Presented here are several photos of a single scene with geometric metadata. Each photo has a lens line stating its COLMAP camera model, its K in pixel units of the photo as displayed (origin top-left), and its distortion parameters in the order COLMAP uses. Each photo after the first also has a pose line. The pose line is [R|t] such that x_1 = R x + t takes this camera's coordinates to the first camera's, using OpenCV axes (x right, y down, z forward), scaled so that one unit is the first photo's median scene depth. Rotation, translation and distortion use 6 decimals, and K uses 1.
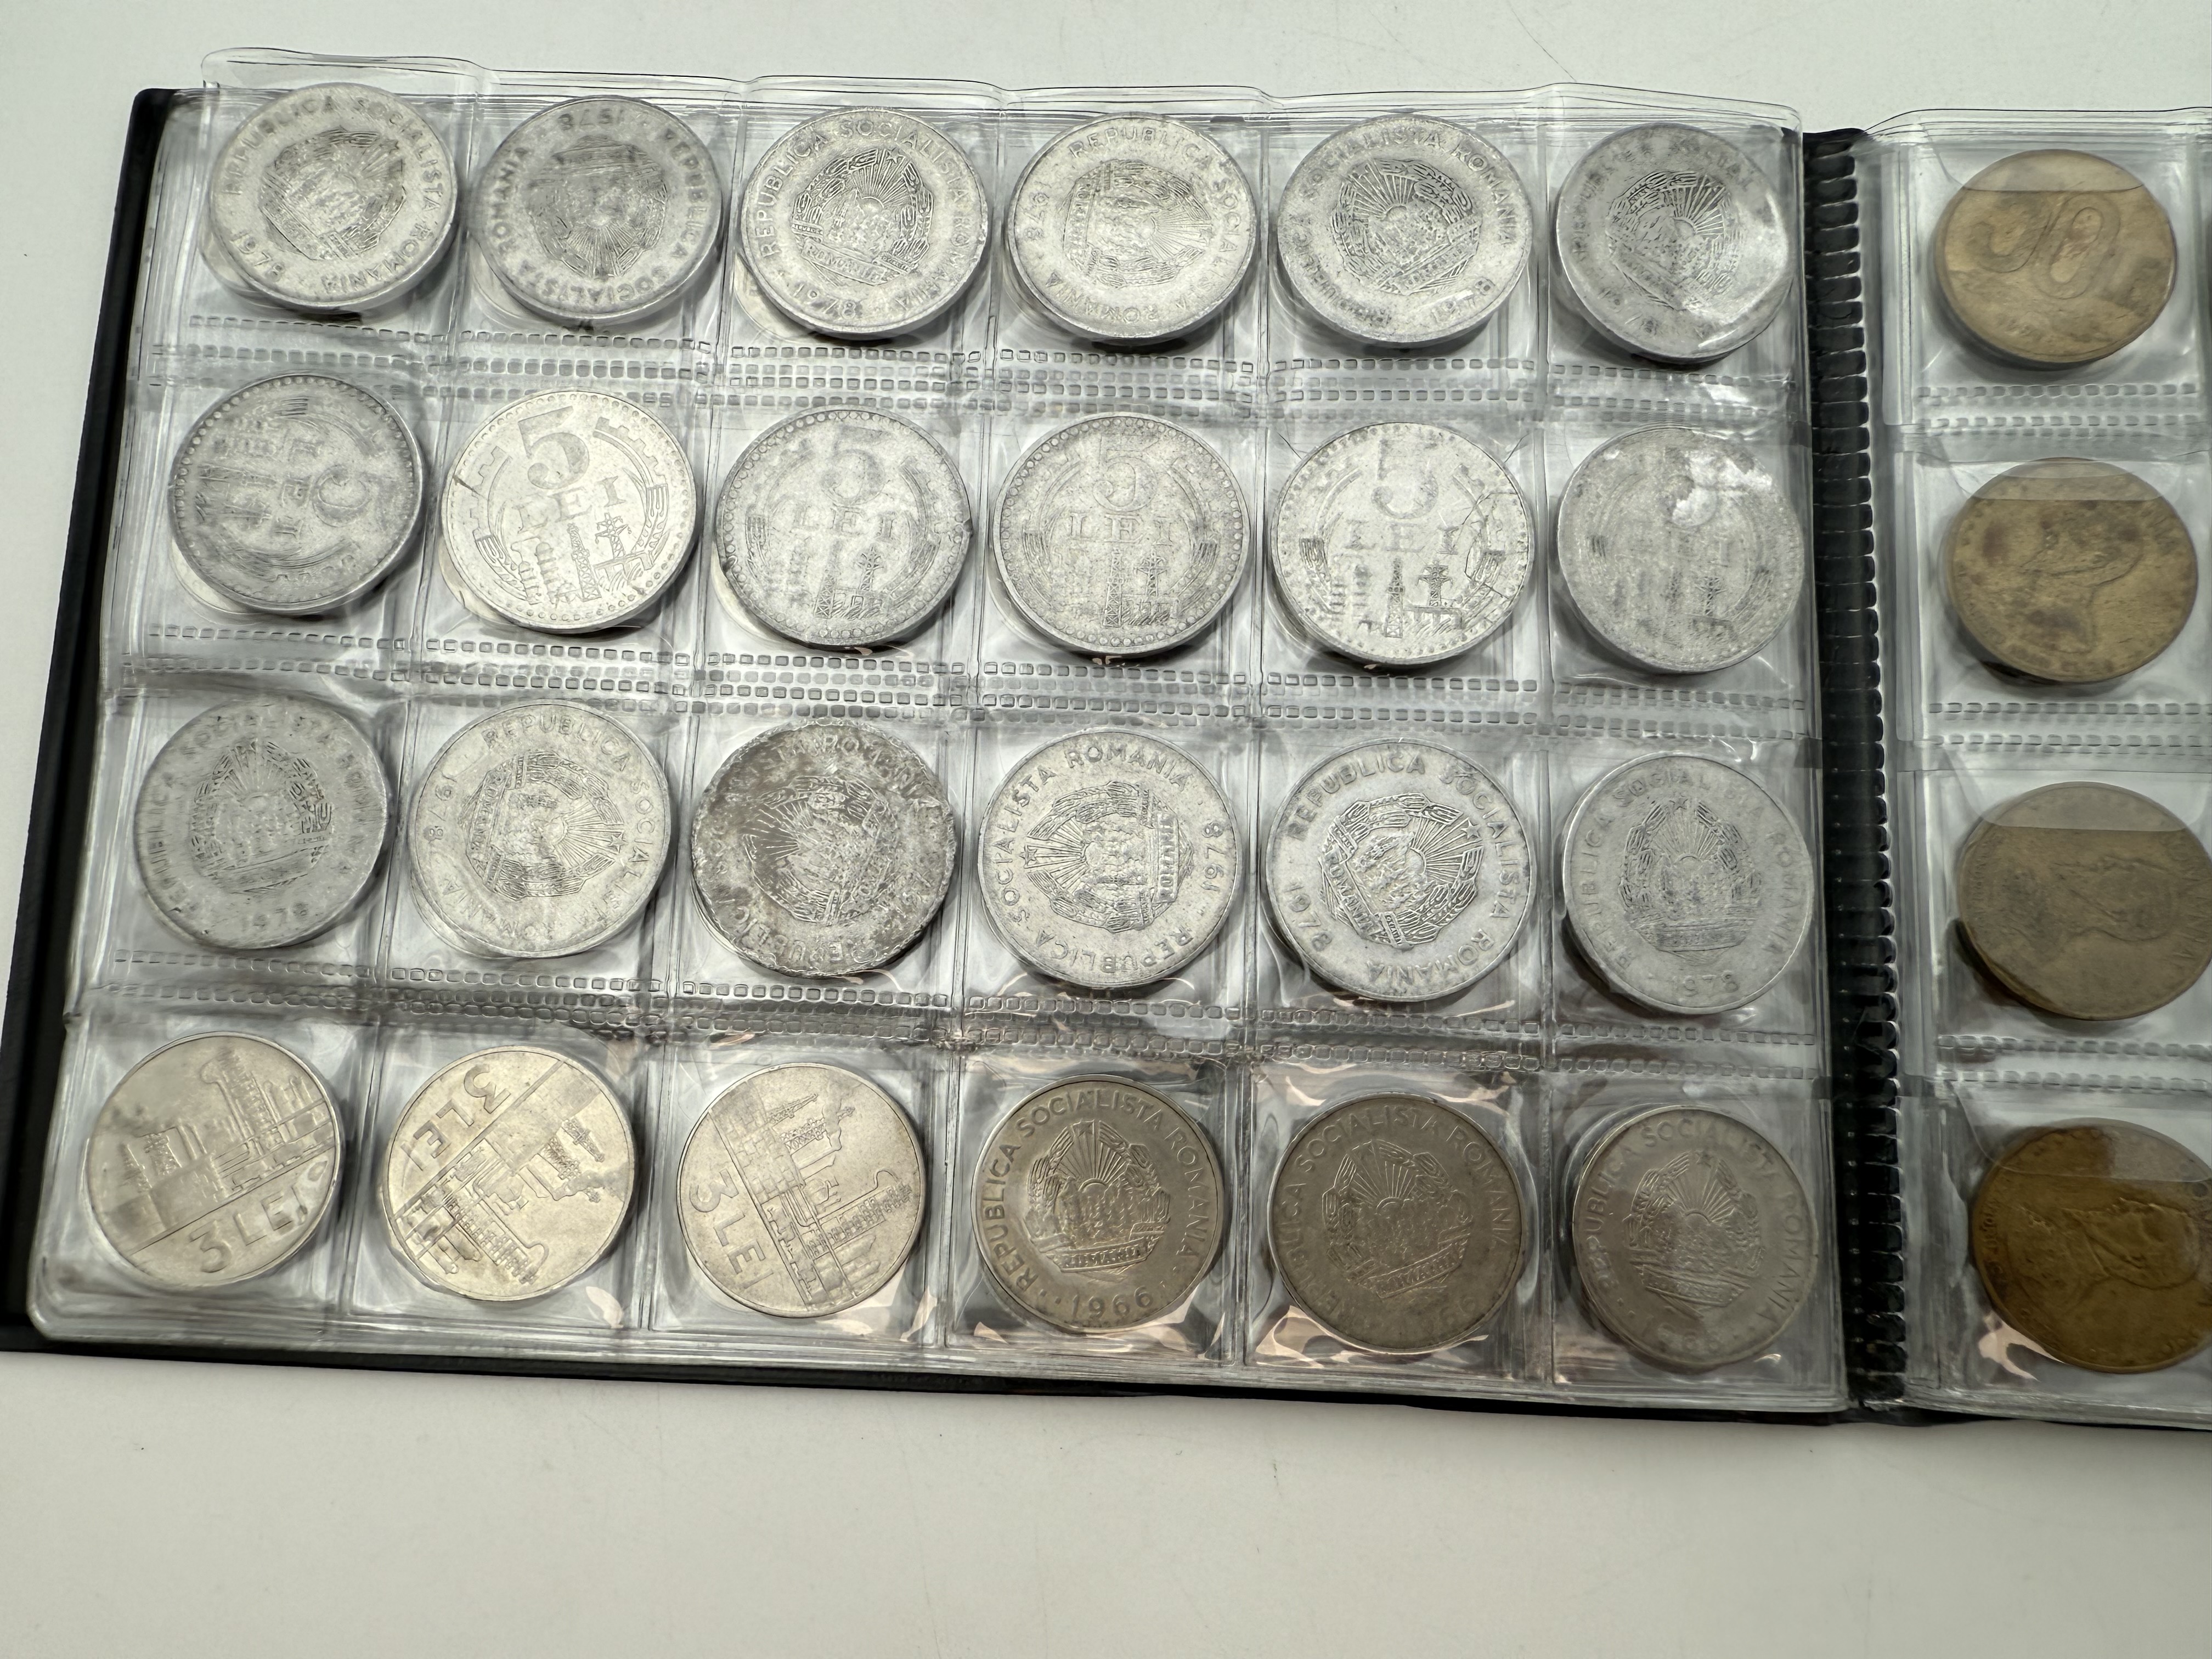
lens RADIAL K [[1562.9, 0, 1067.6], [0, 1562.9, 788.1], [0, 0, 1]] dist [-0.023155, 0.020158]
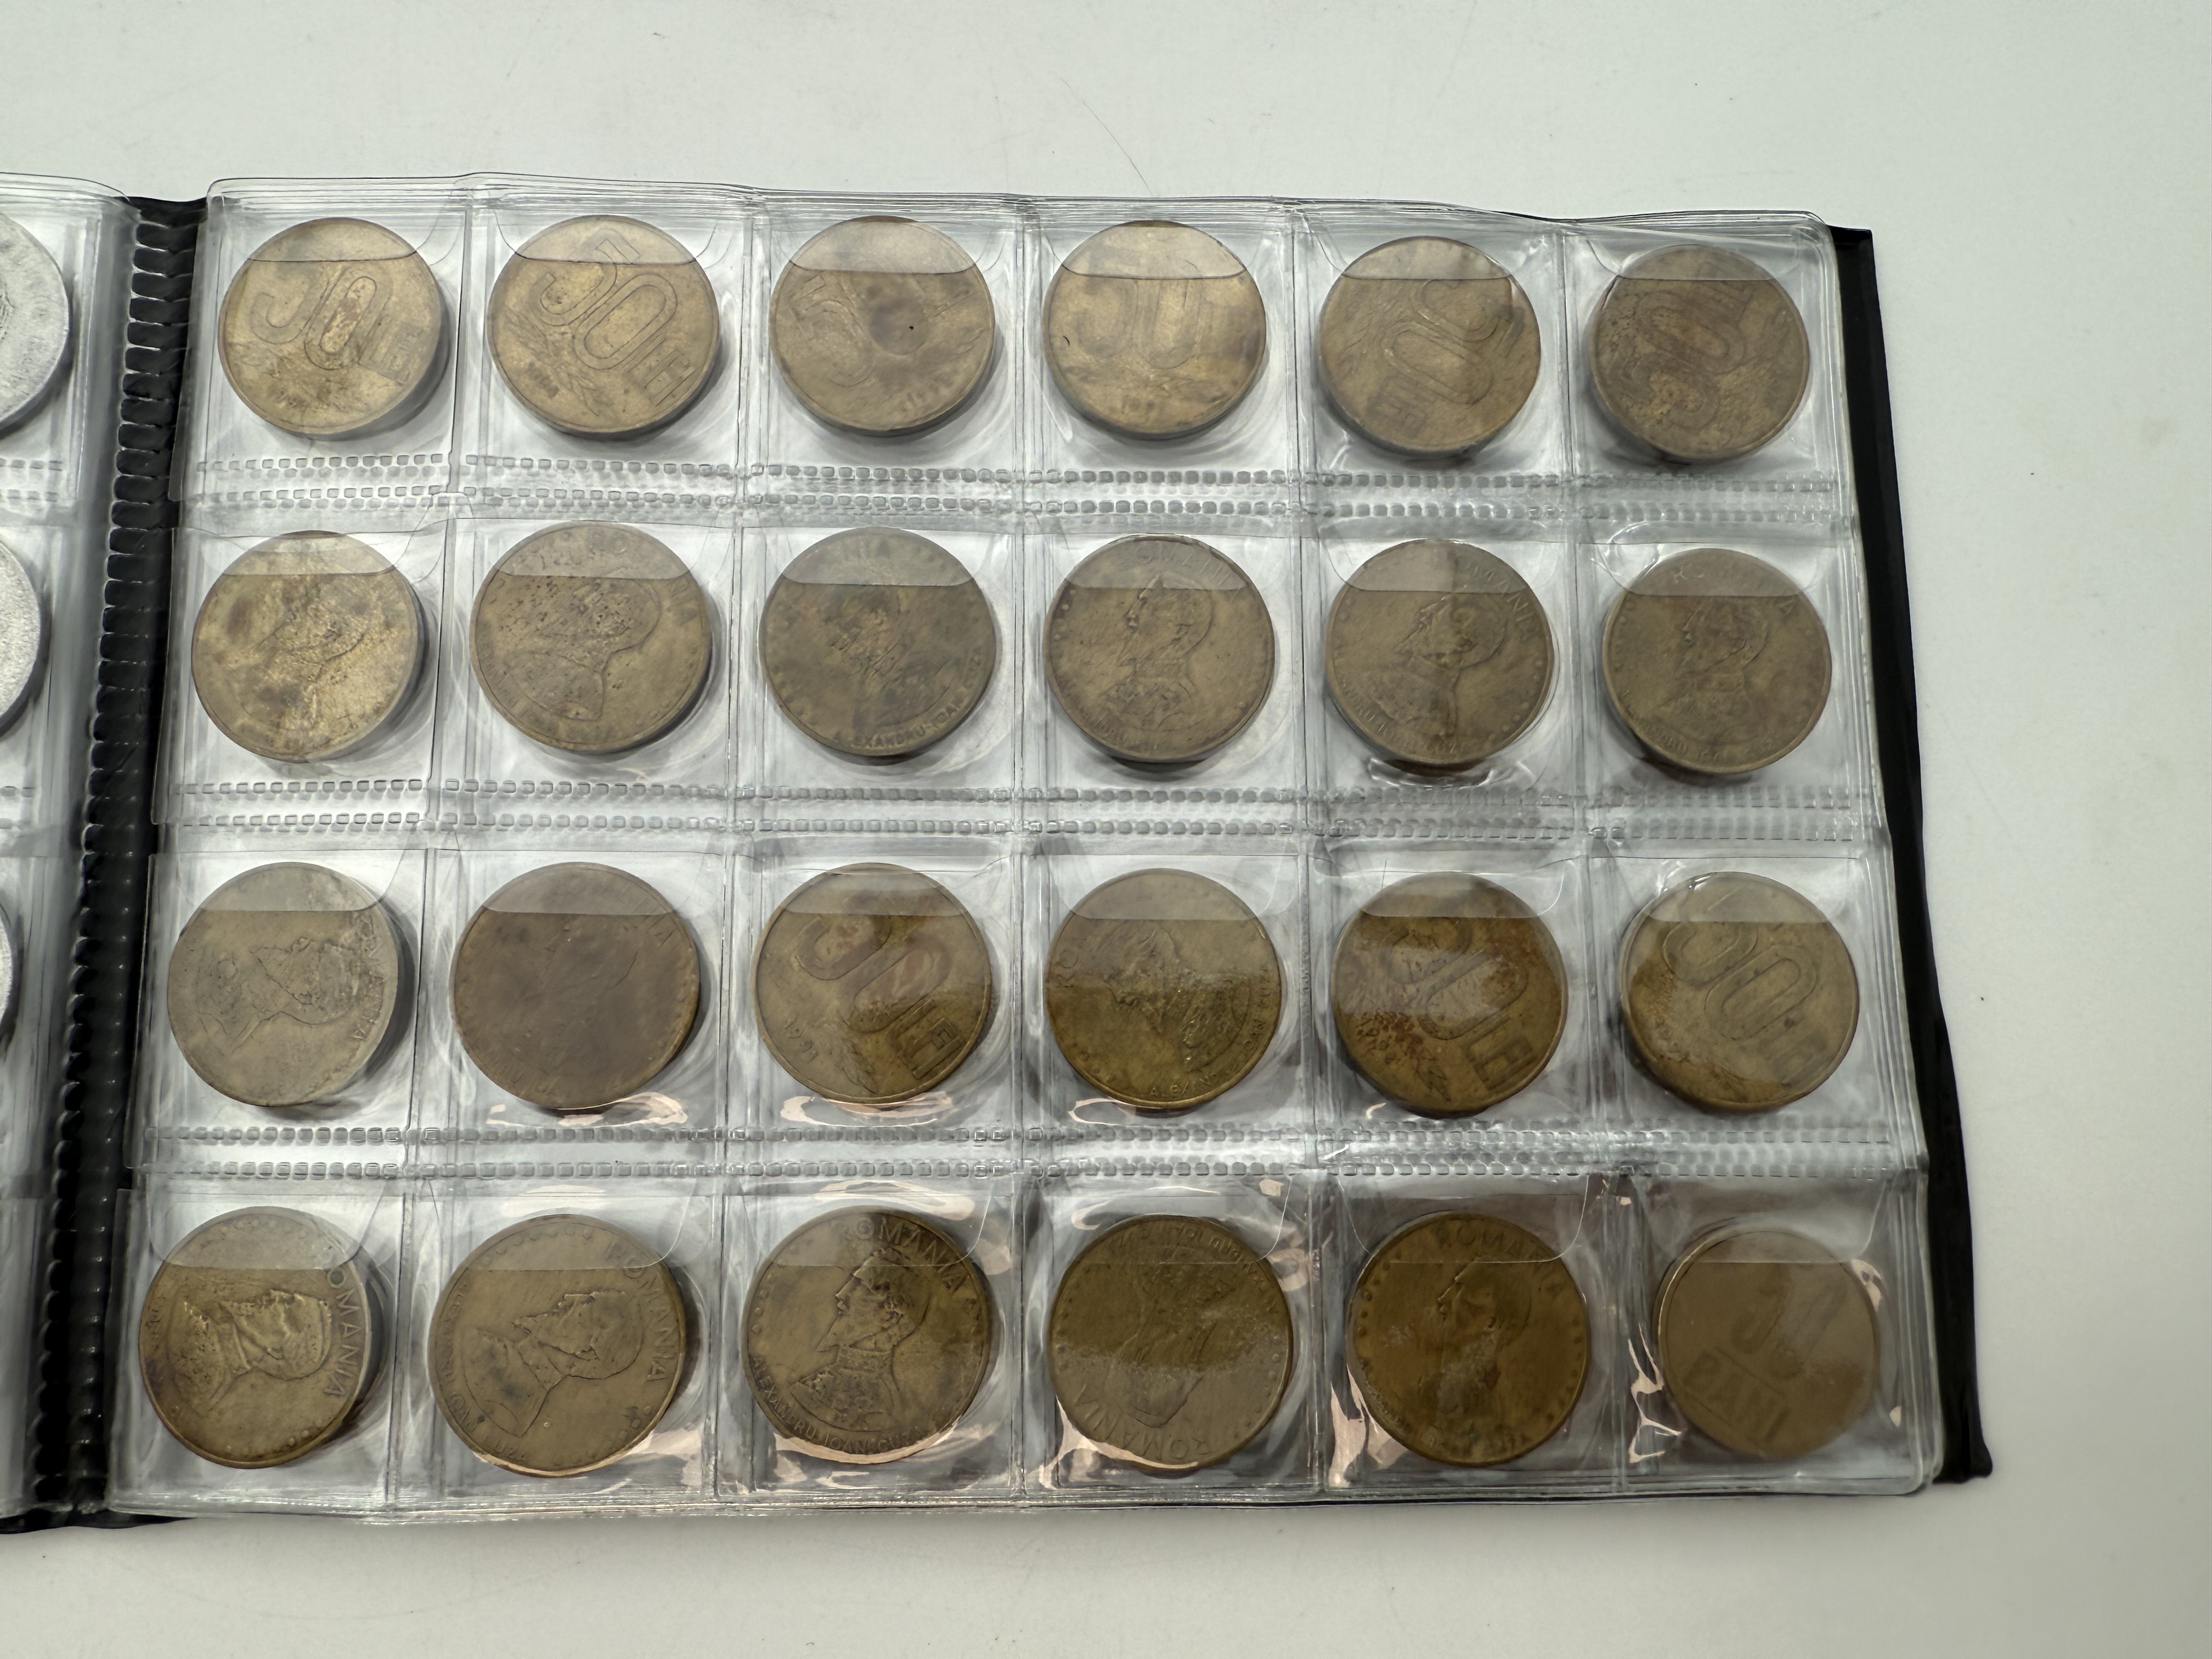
lens RADIAL K [[1562.9, 0, 1224.1], [0, 1562.9, 864.3], [0, 0, 1]] dist [-0.023155, 0.020158]
pose [[0.998423, -0.037842, 0.041478, 1.205180], [0.037759, 0.999283, 0.002790, 0.016650], [-0.041554, -0.001219, 0.999136, 0.000058]]
